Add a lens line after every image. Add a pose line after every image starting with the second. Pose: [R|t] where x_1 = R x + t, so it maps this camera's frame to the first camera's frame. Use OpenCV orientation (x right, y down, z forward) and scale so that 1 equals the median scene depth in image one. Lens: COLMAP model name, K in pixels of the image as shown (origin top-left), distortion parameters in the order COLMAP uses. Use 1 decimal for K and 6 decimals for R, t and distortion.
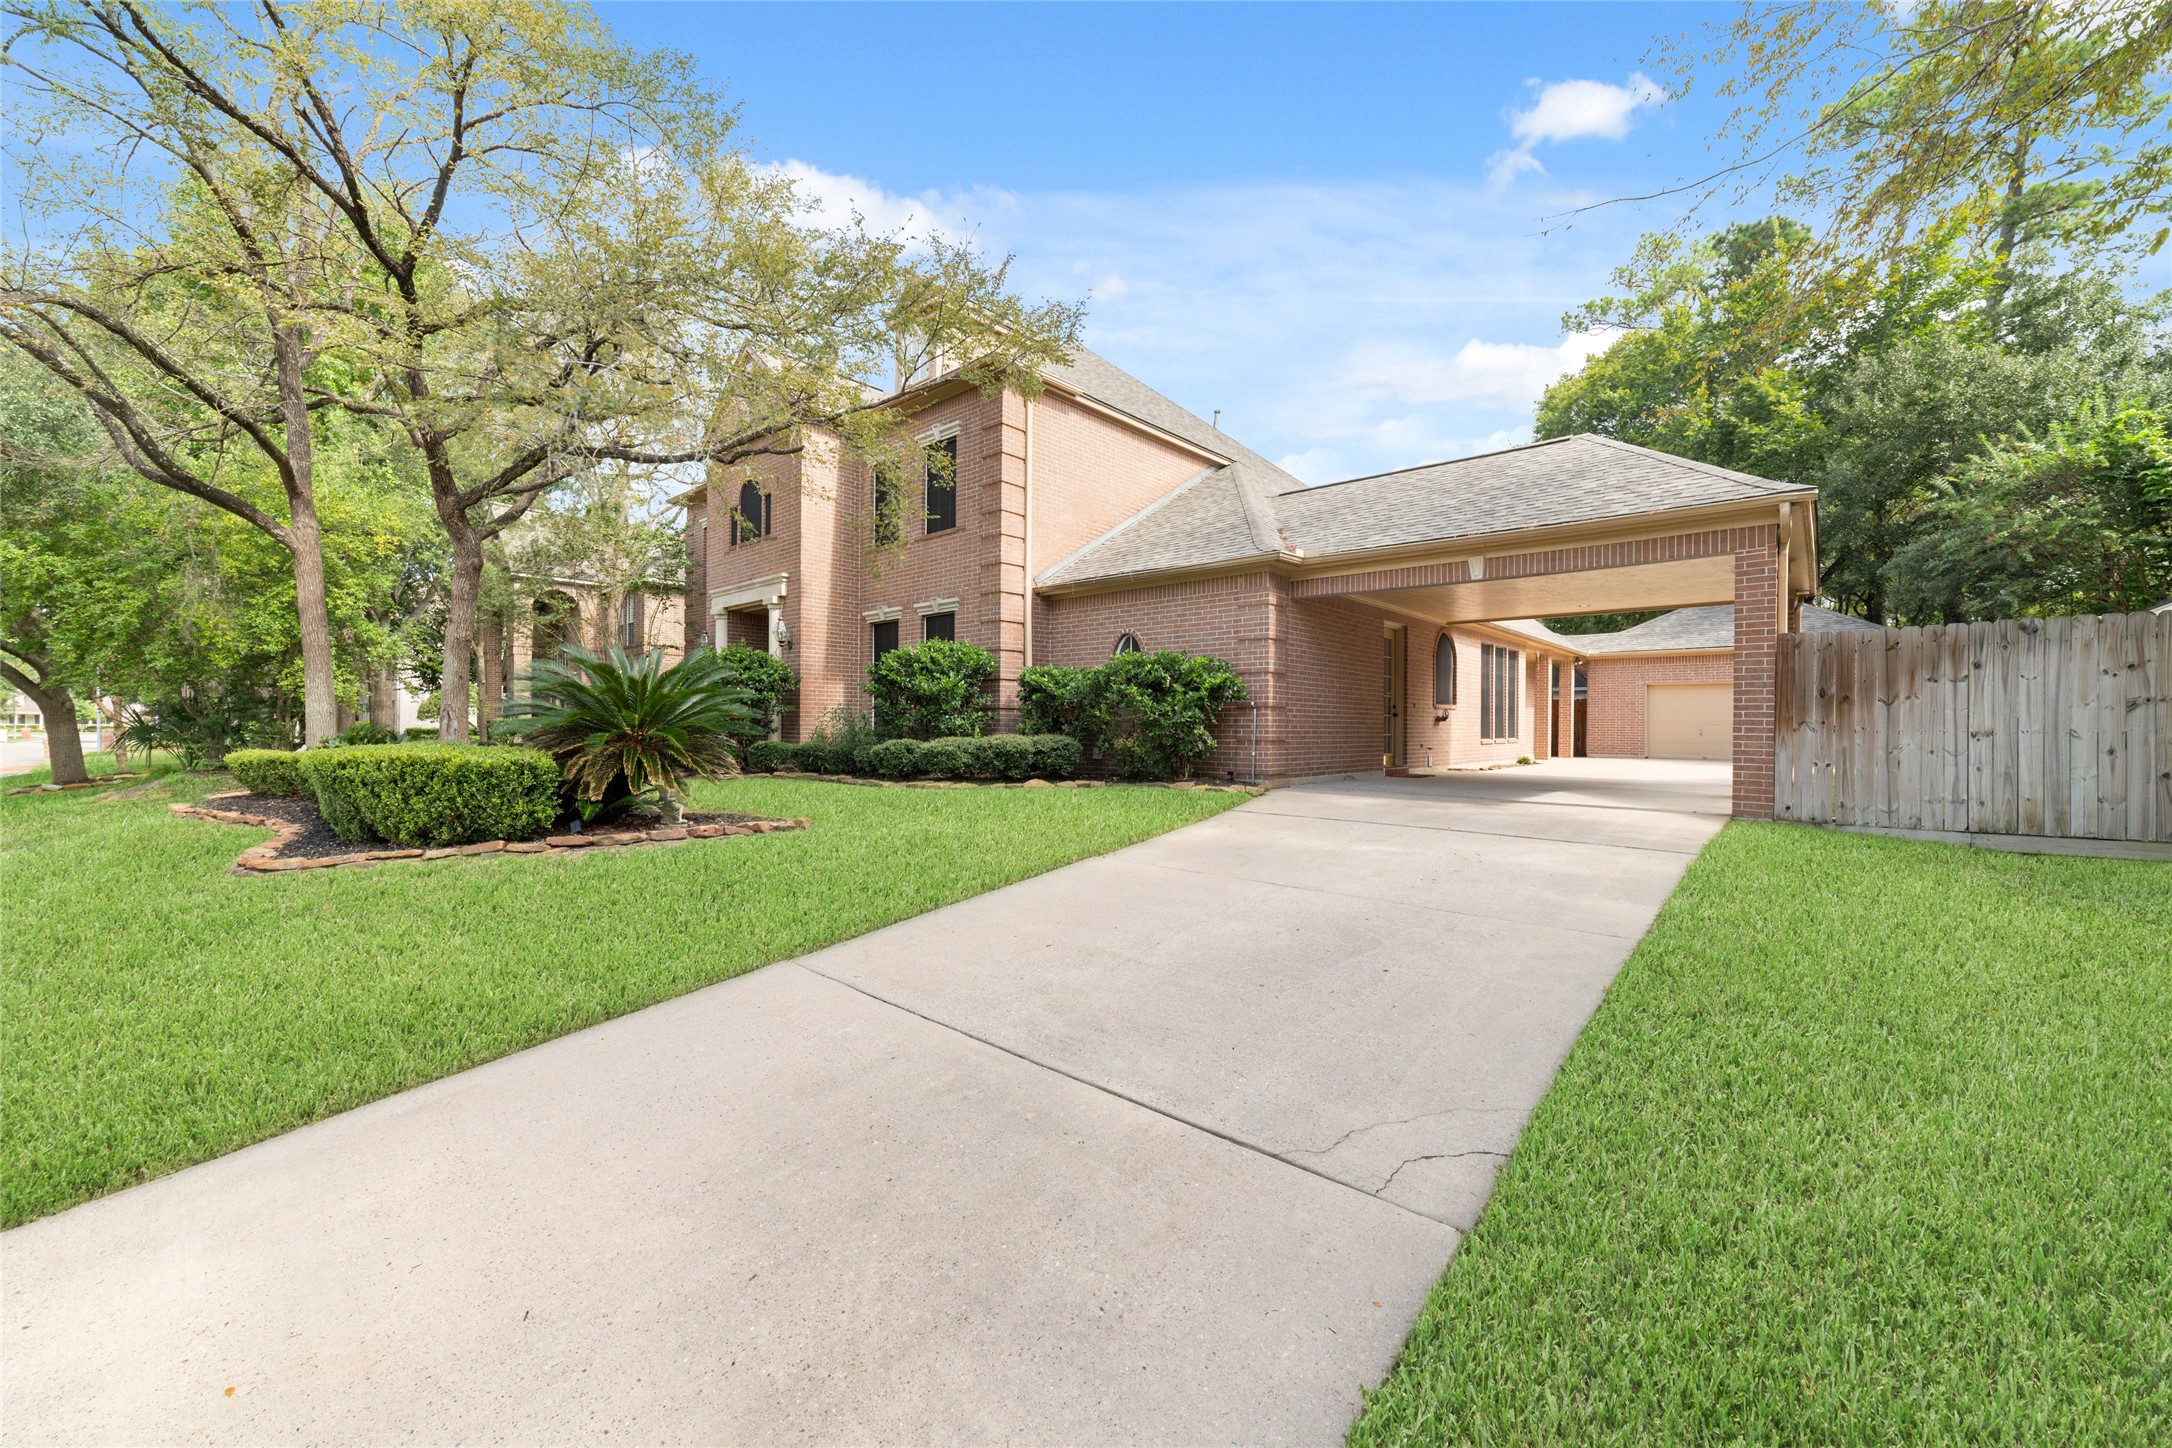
lens RADIAL K [[841.8, 0, 1086.0], [0, 841.8, 724.0], [0, 0, 1]] dist [-0.000875, -0.000031]
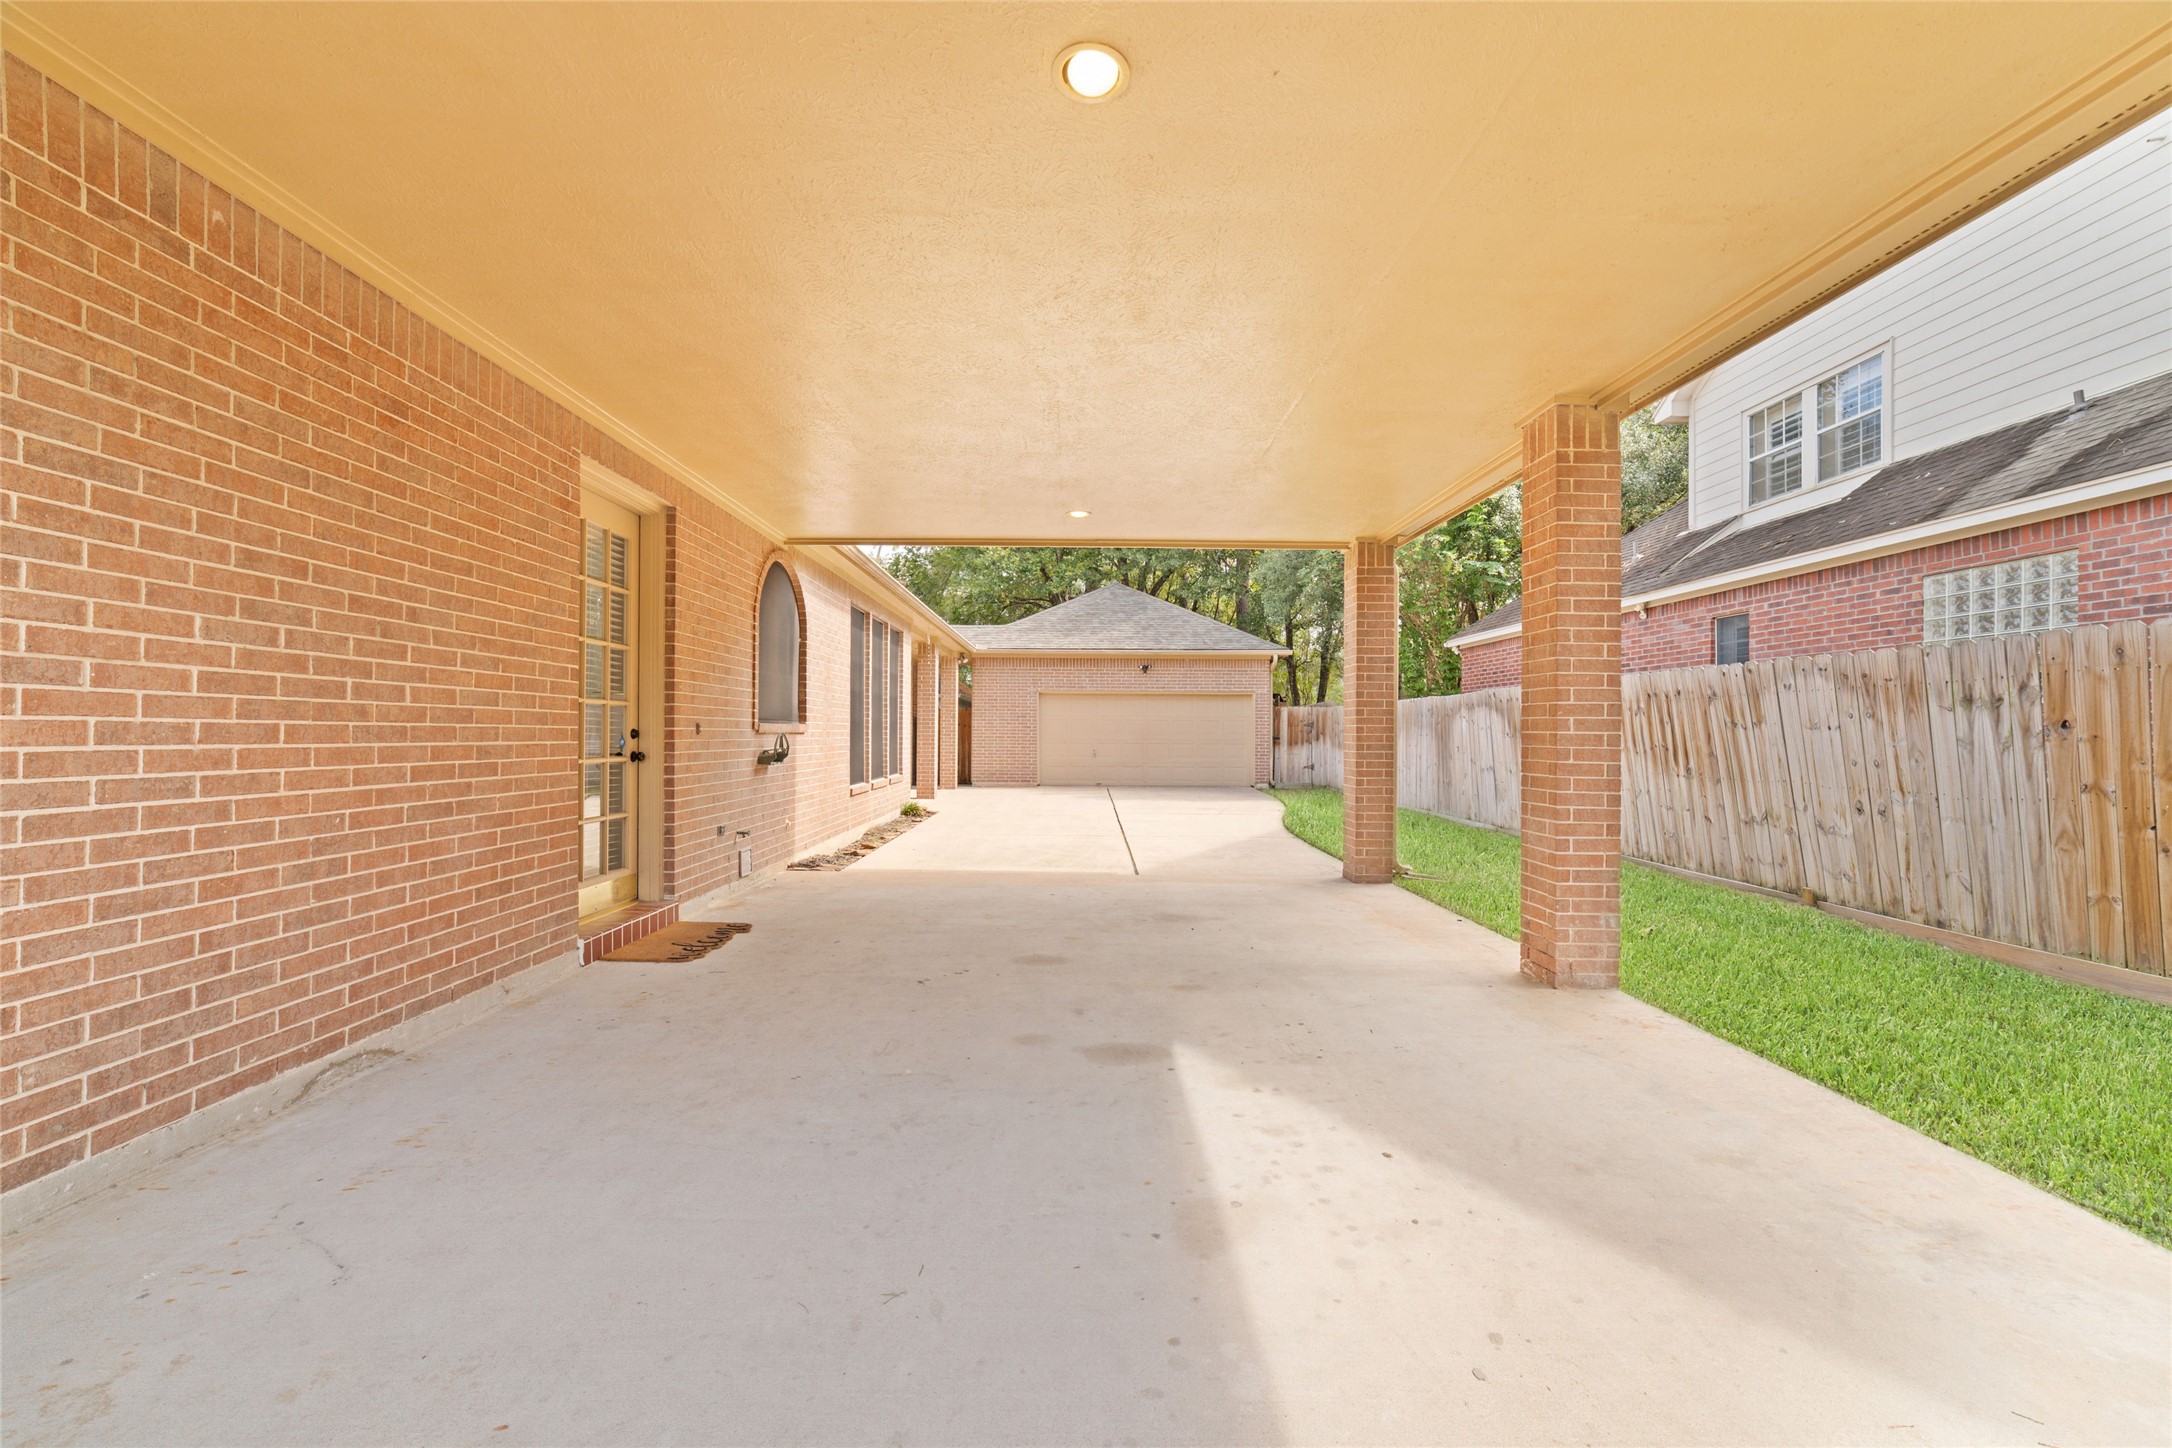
lens RADIAL K [[841.8, 0, 1086.0], [0, 841.8, 724.0], [0, 0, 1]] dist [-0.000875, -0.000031]
pose [[0.738021, 0.004888, 0.674760, 0.218903], [-0.003833, 0.999988, -0.003052, -0.020122], [-0.674767, -0.000334, 0.738030, 0.502739]]
